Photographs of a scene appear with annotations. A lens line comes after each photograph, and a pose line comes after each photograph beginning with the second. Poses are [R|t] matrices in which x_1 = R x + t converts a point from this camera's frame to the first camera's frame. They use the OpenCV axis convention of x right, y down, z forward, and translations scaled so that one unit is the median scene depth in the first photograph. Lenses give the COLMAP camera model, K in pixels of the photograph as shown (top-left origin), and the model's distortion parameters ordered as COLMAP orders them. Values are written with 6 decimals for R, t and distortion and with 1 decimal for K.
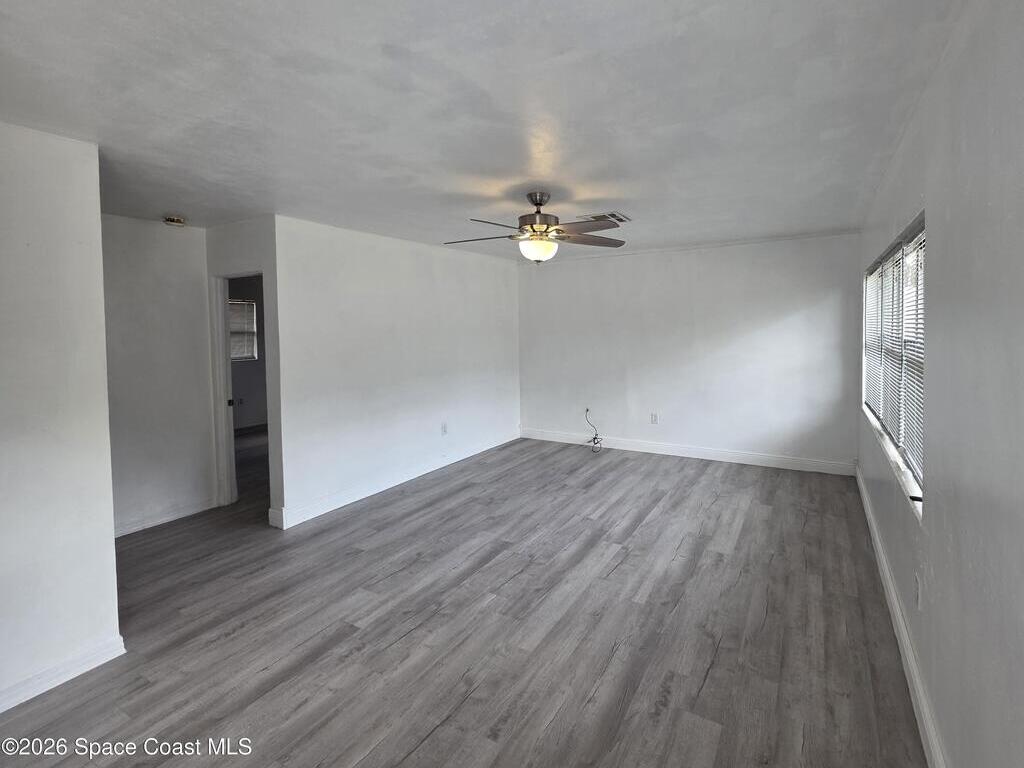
lens RADIAL K [[417.4, 0, 510.1], [0, 417.4, 385.1], [0, 0, 1]] dist [0.006197, -0.000481]
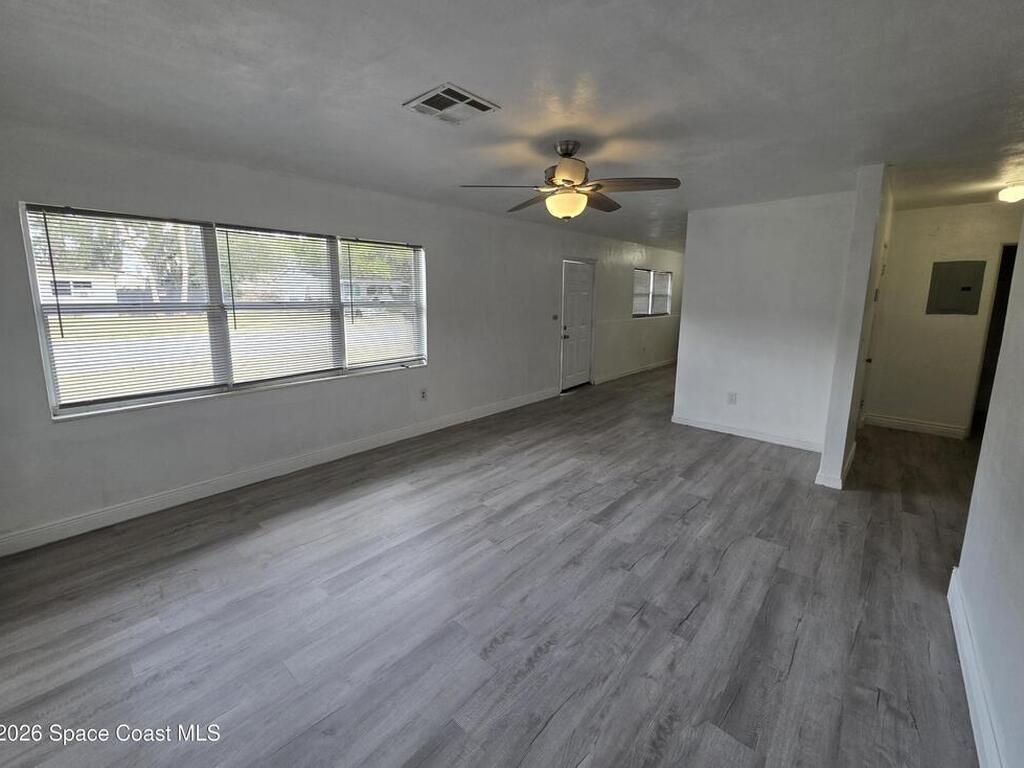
lens RADIAL K [[417.4, 0, 510.9], [0, 417.4, 383.6], [0, 0, 1]] dist [0.006197, -0.000481]
pose [[-0.994145, -0.014770, 0.107041, 0.090082], [0.023031, 0.938890, 0.343445, -0.250264], [-0.105573, 0.343900, -0.933053, 1.859848]]
